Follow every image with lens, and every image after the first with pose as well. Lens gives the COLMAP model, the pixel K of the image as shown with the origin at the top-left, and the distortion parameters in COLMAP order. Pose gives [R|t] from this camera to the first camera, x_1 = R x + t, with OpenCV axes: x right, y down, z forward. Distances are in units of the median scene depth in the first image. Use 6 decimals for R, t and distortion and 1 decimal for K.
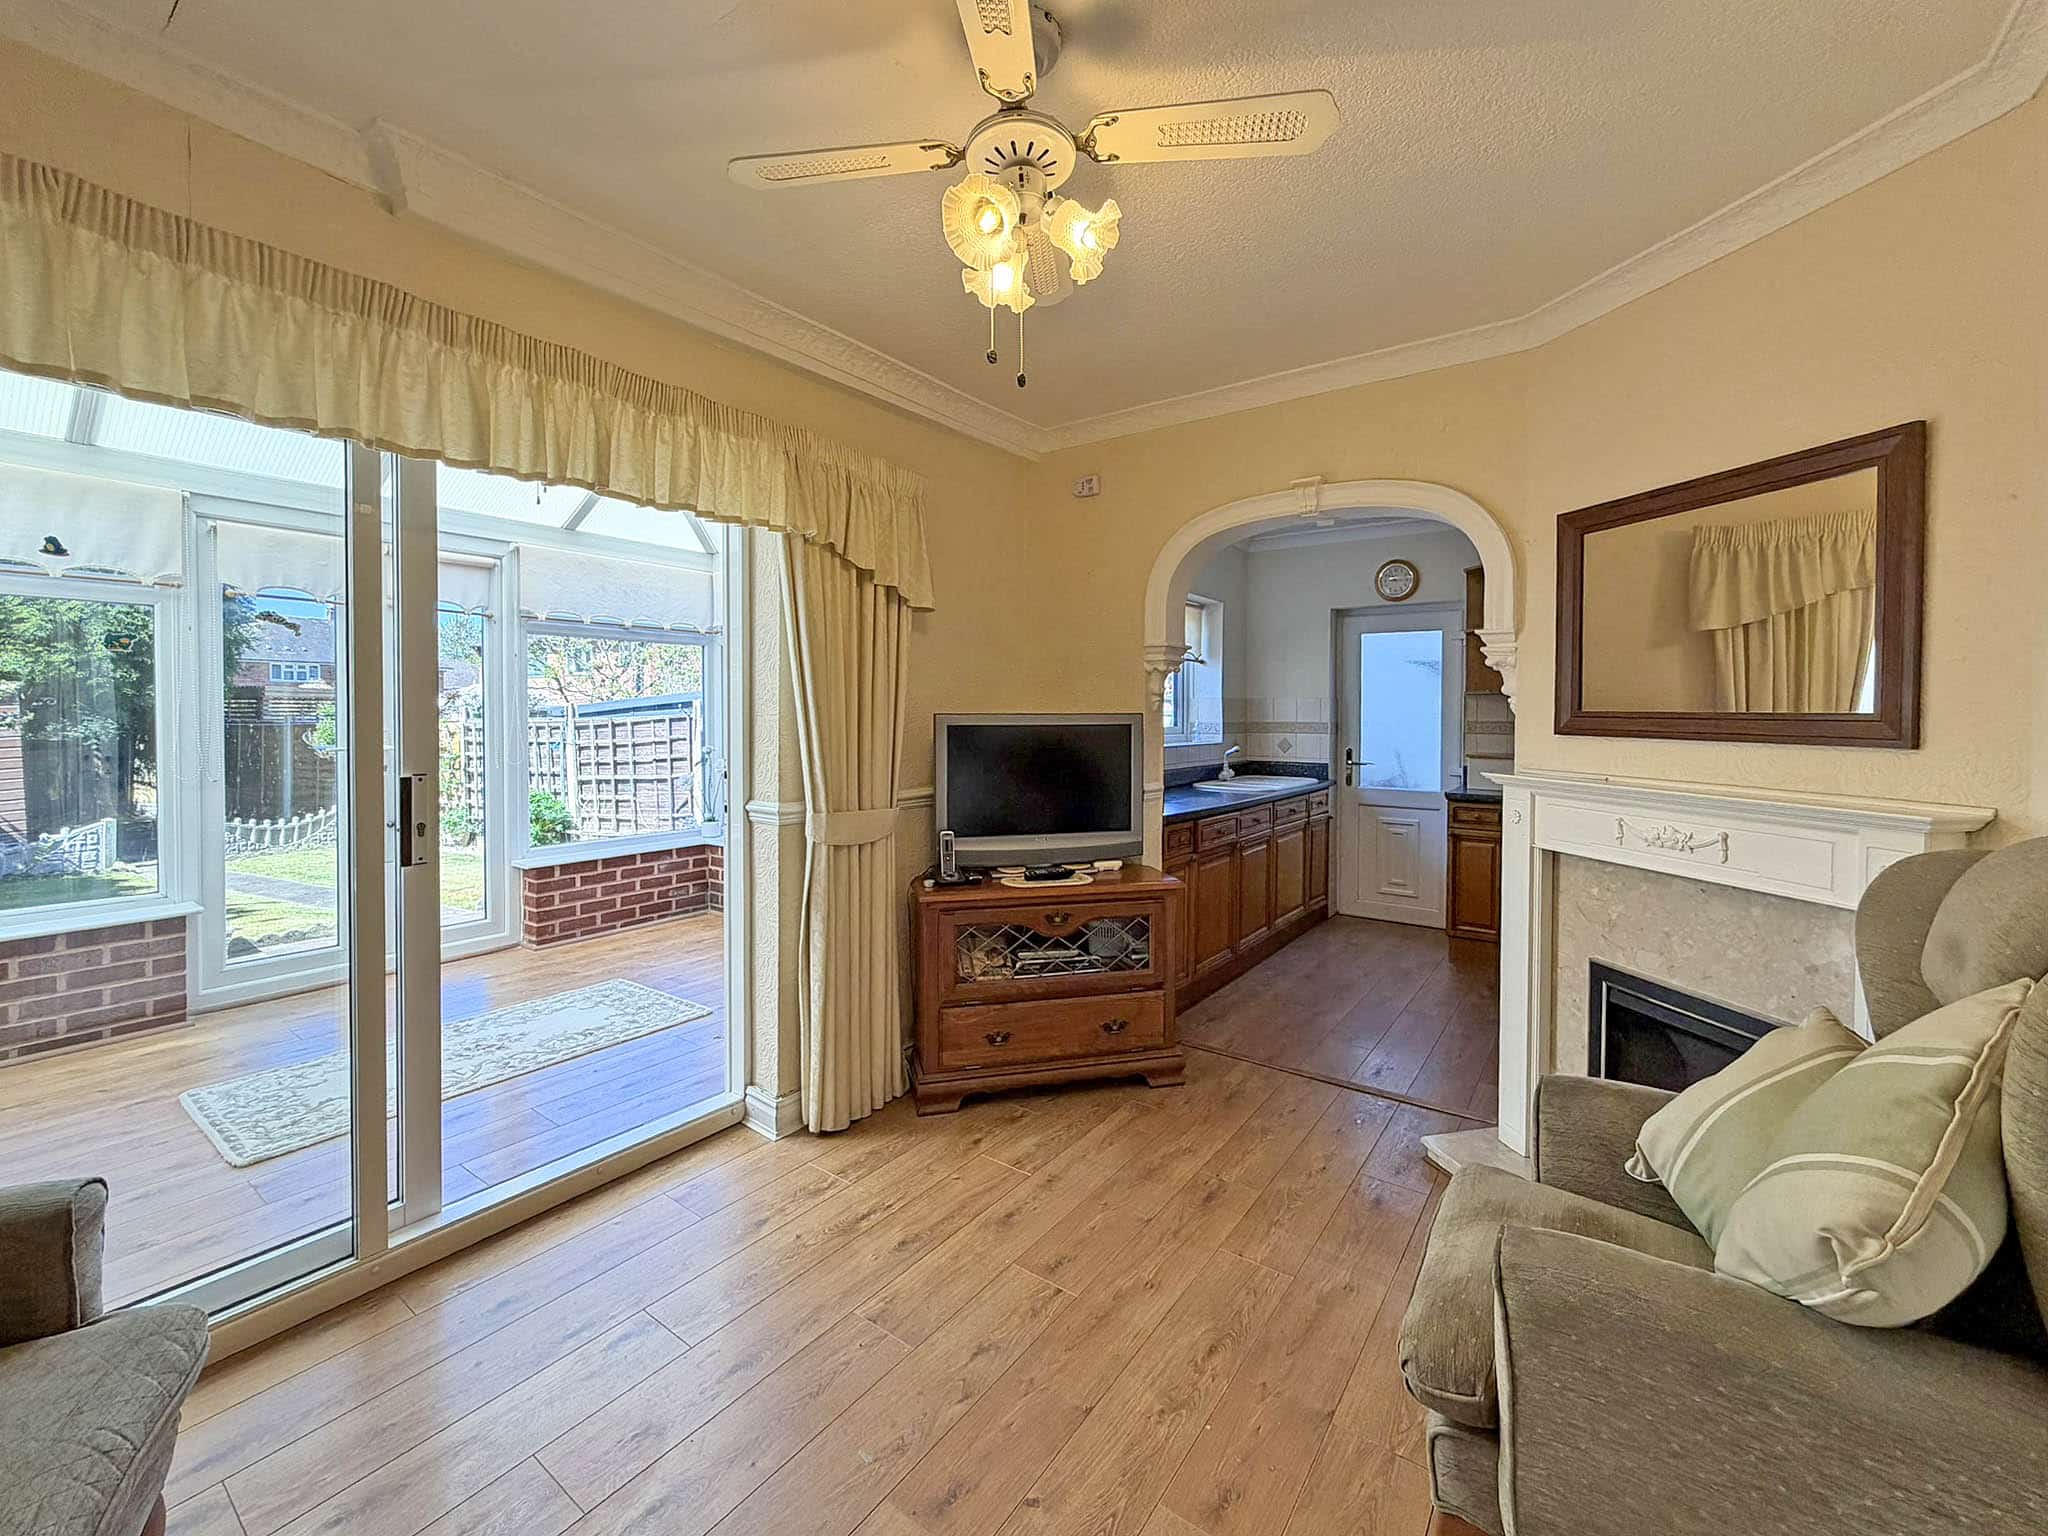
lens RADIAL K [[833.9, 0, 1082.2], [0, 833.9, 725.4], [0, 0, 1]] dist [-0.019770, -0.000005]
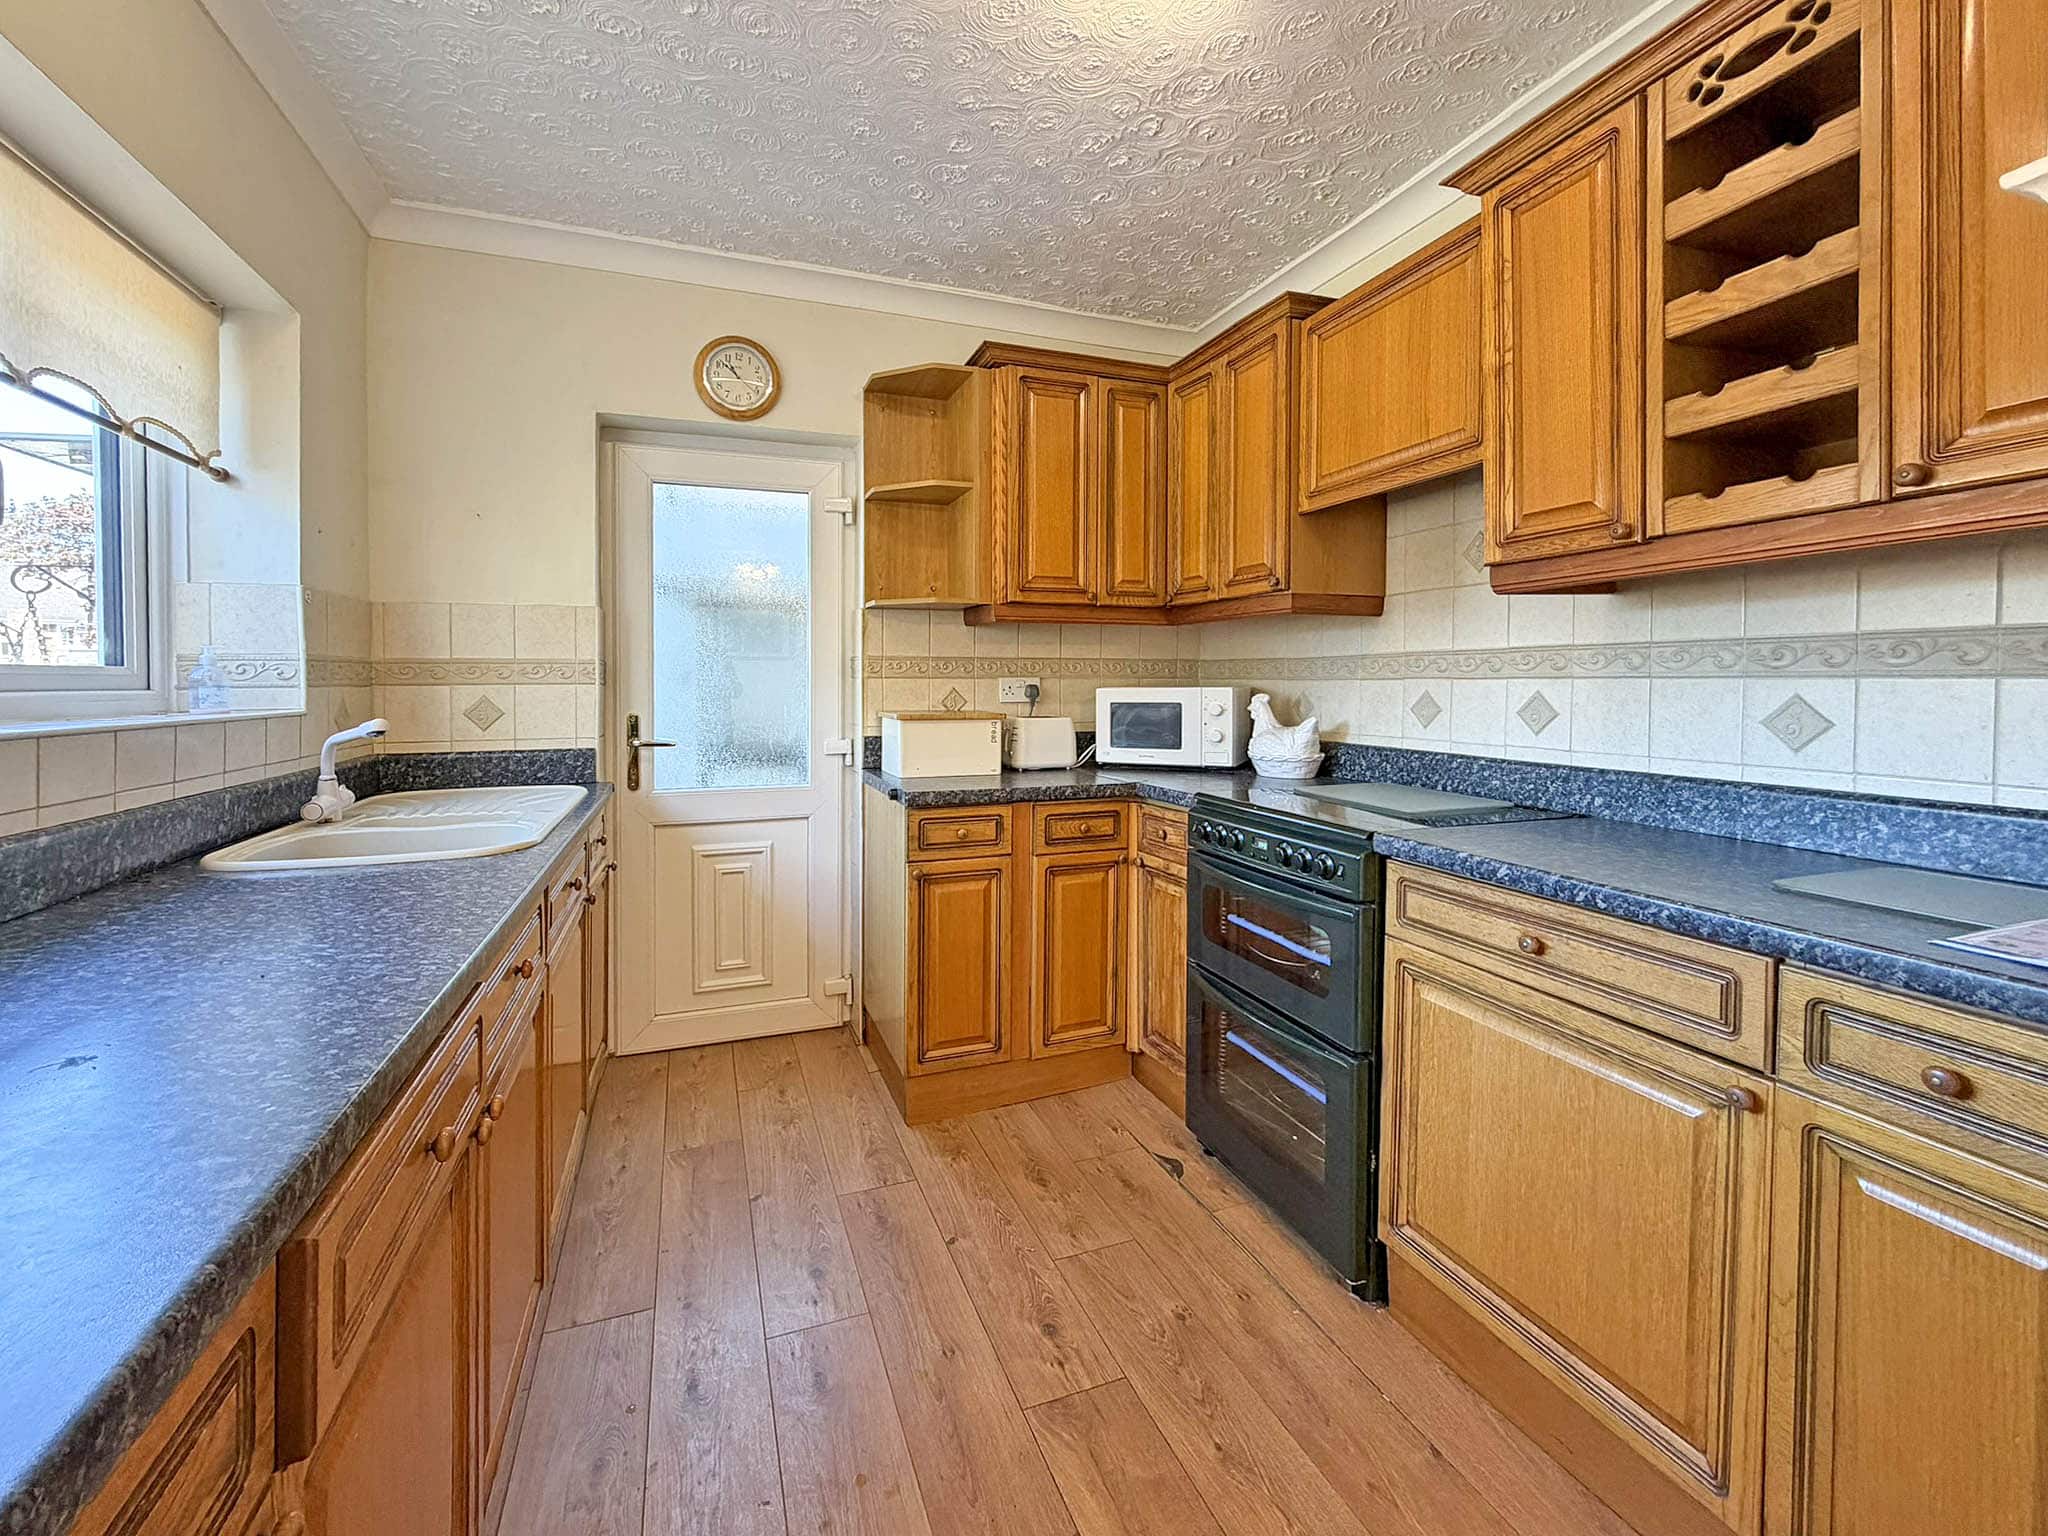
lens RADIAL K [[869.5, 0, 1021.5], [0, 869.5, 686.6], [0, 0, 1]] dist [0.000590, 0.000028]
pose [[0.608395, -0.016376, 0.793465, 0.060052], [0.020891, 0.999771, 0.004615, 0.014400], [-0.793359, 0.013768, 0.608598, 0.533489]]
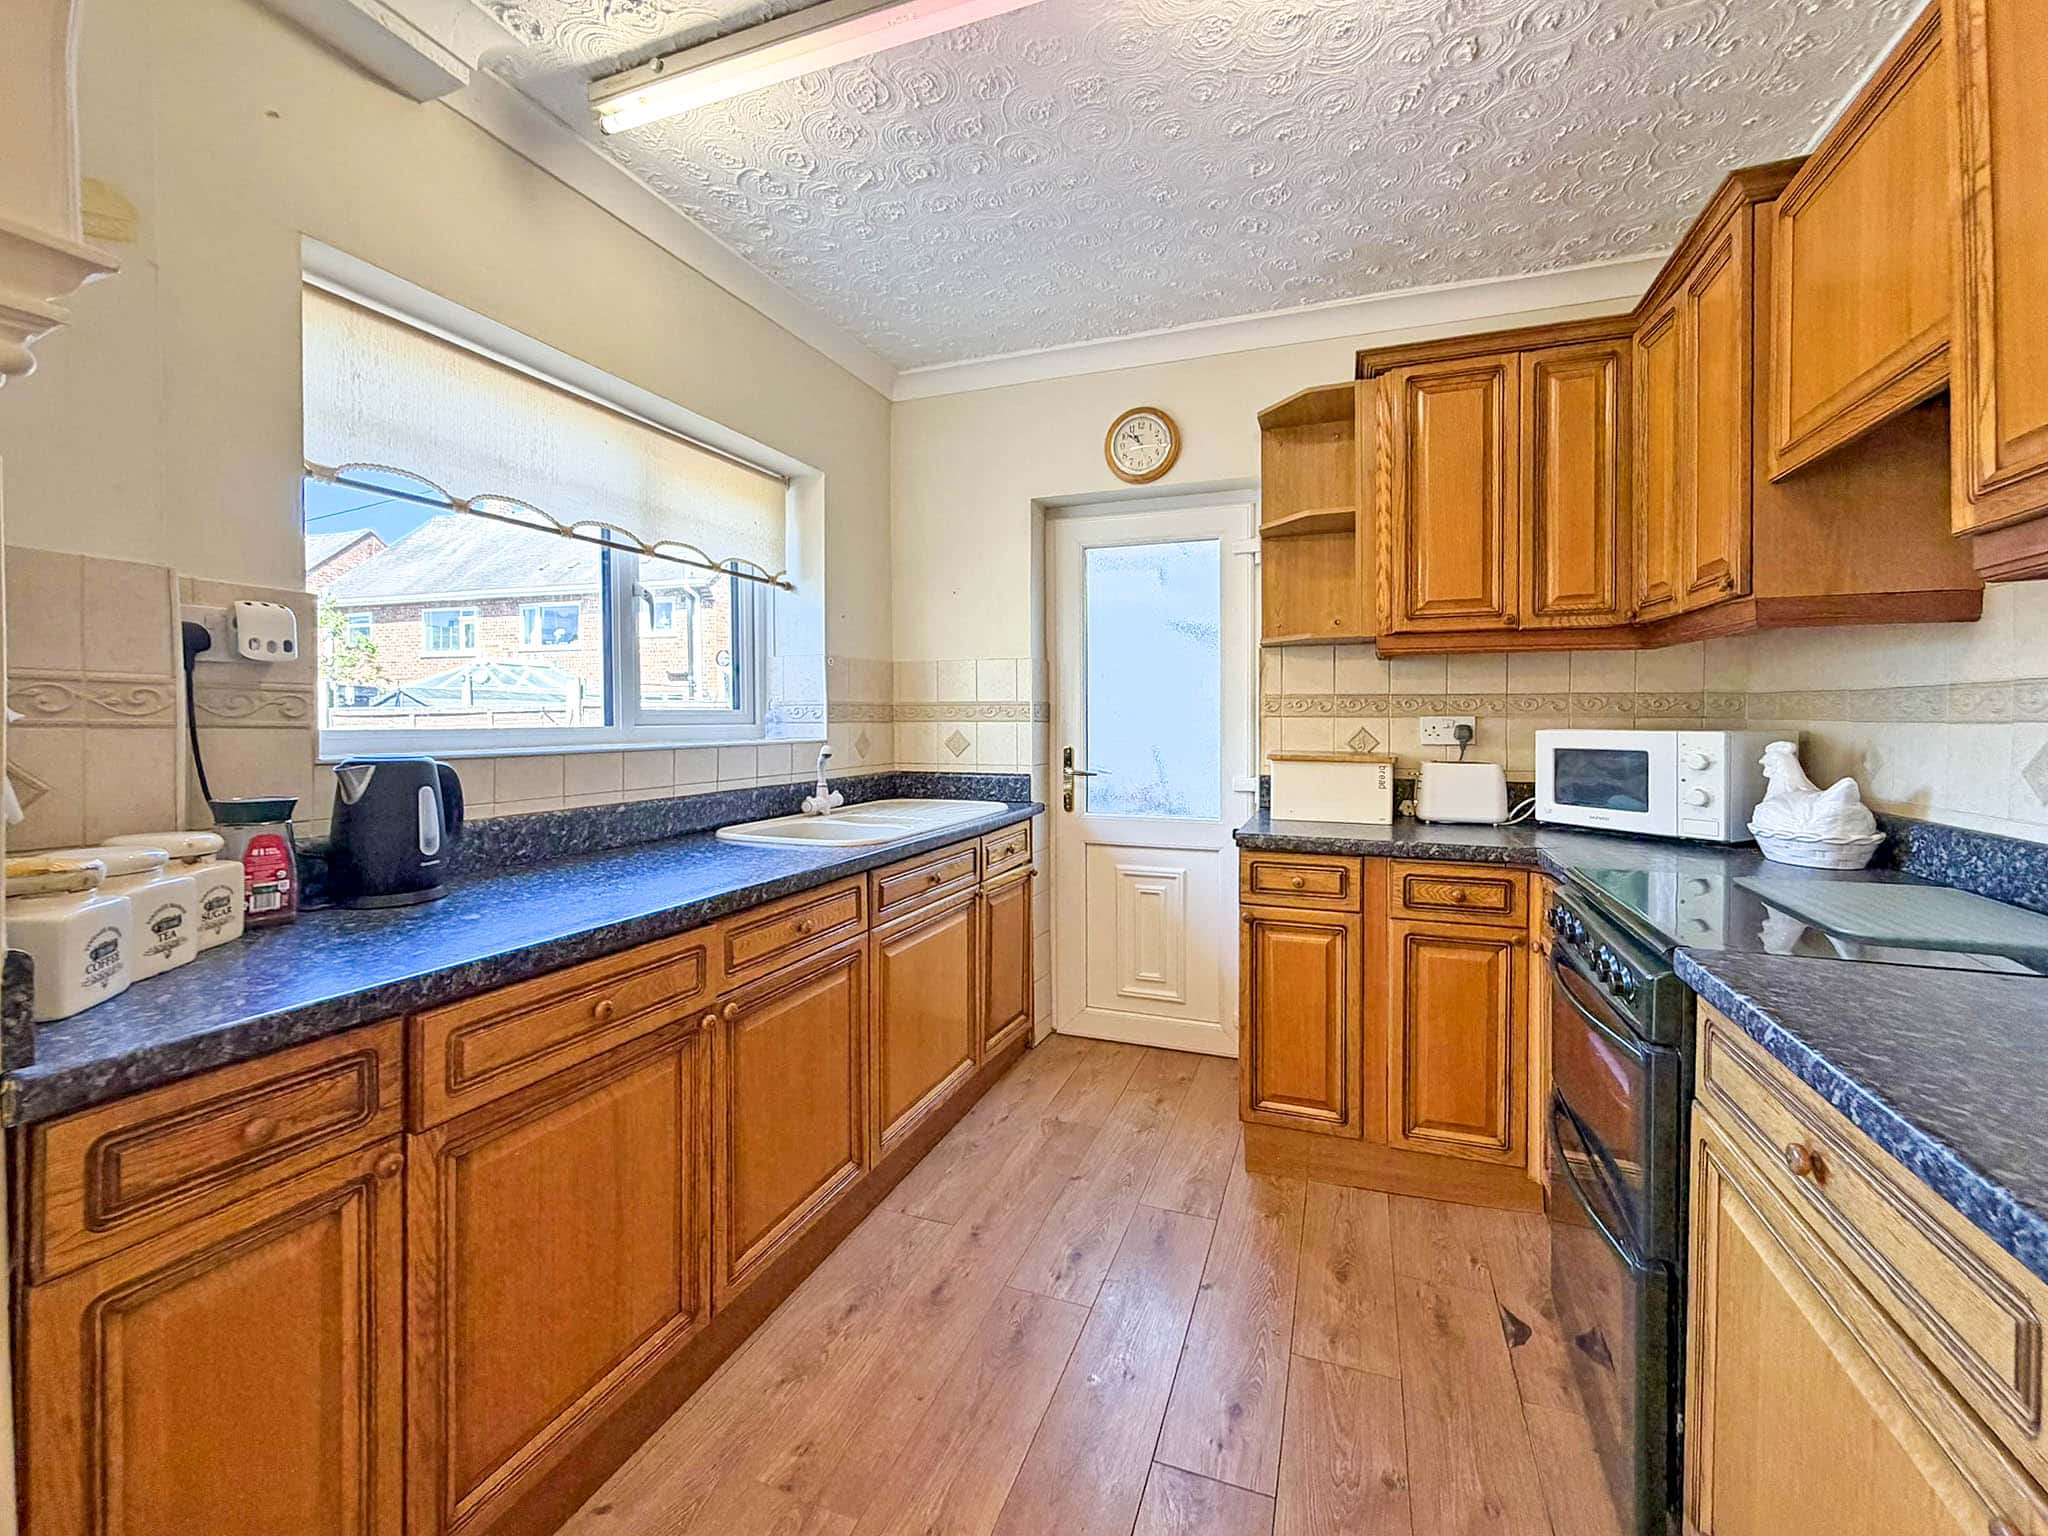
lens RADIAL K [[852.8, 0, 1032.7], [0, 852.8, 720.2], [0, 0, 1]] dist [-0.000093, -0.000143]
pose [[0.979055, -0.010342, 0.203331, 0.184952], [0.012339, 0.999887, -0.008555, 0.014360], [-0.203220, 0.010885, 0.979073, 0.448043]]
